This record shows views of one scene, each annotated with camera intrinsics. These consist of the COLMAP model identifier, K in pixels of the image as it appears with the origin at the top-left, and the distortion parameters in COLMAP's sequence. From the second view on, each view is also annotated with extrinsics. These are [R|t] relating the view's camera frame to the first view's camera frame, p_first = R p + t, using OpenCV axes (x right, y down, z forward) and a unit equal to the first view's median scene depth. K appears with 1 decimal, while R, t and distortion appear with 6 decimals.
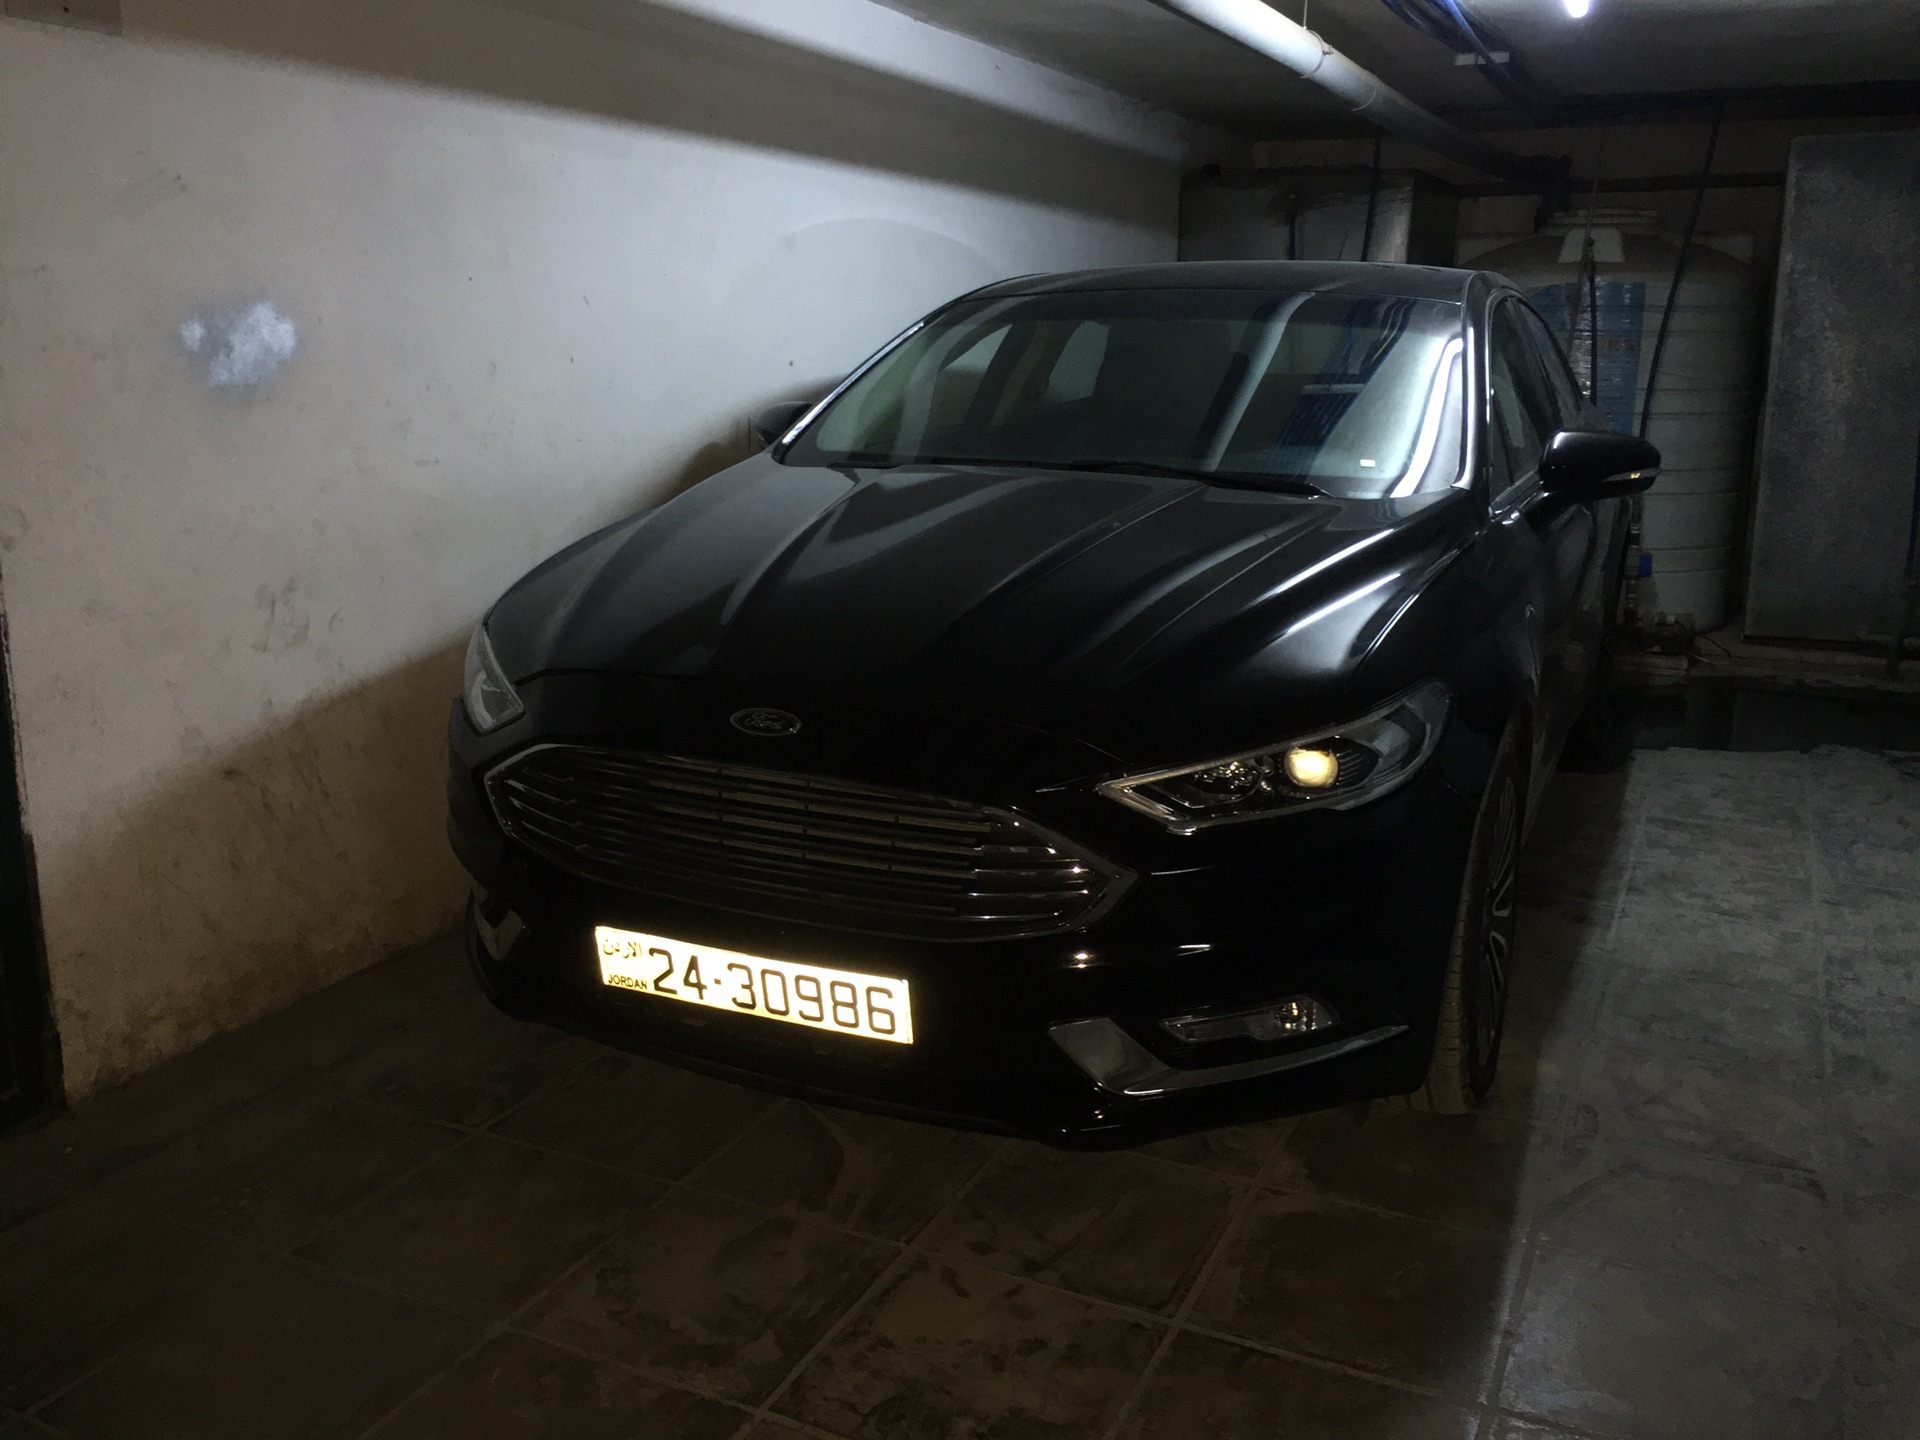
lens RADIAL K [[1652.6, 0, 984.4], [0, 1652.6, 685.9], [0, 0, 1]] dist [0.089515, -0.150646]
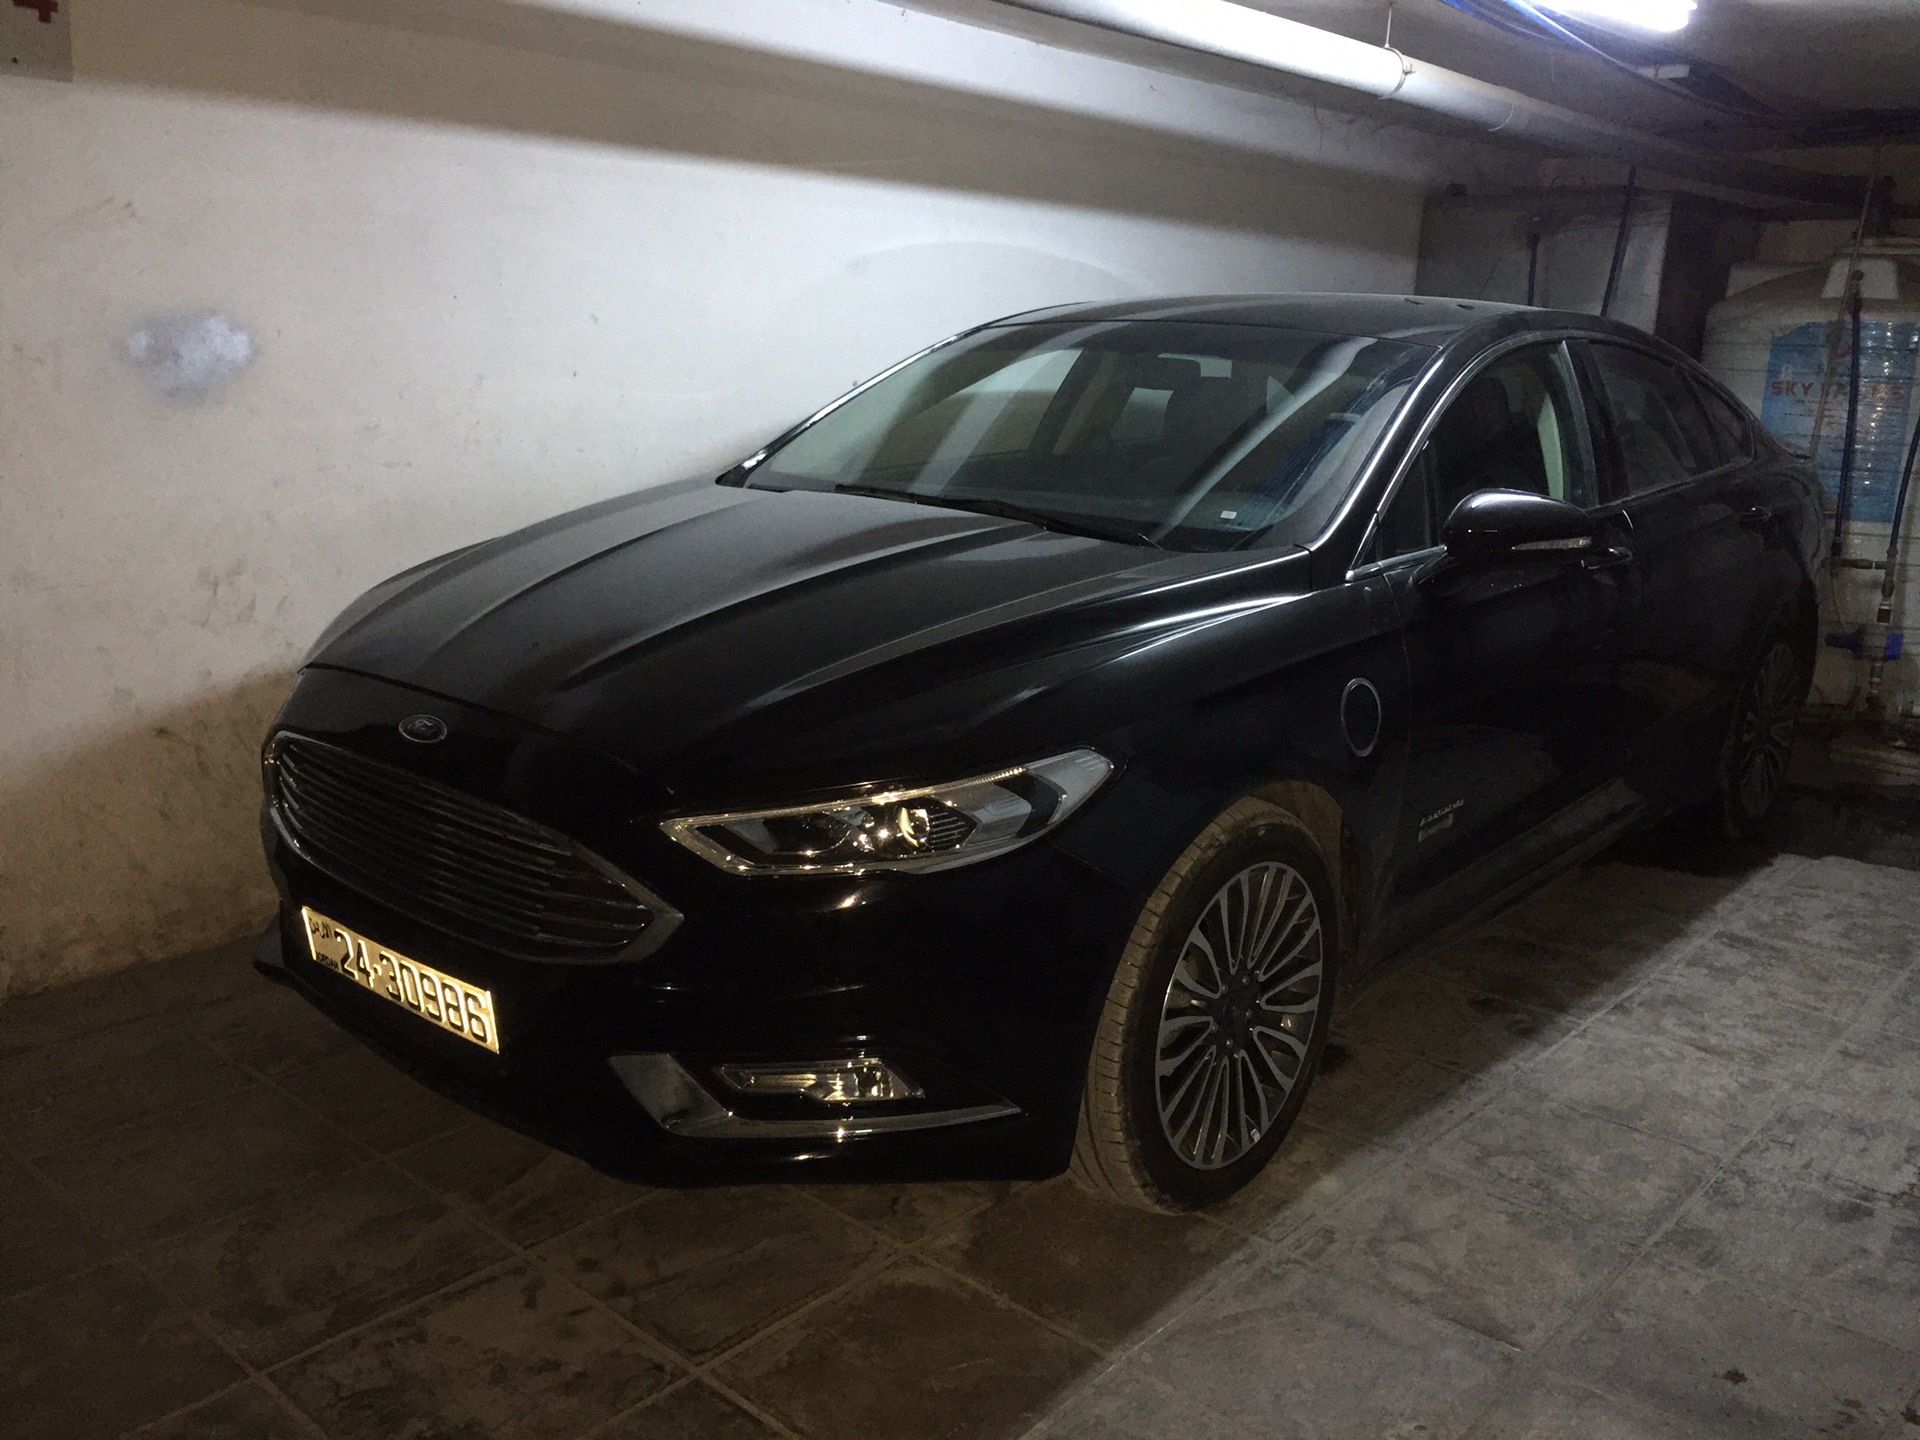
lens RADIAL K [[1666.5, 0, 988.9], [0, 1666.5, 679.9], [0, 0, 1]] dist [0.077137, -0.117272]
pose [[0.959450, 0.082908, -0.269411, 0.453967], [-0.085866, 0.996306, 0.000806, -0.037240], [0.268483, 0.022360, 0.963025, 0.067579]]
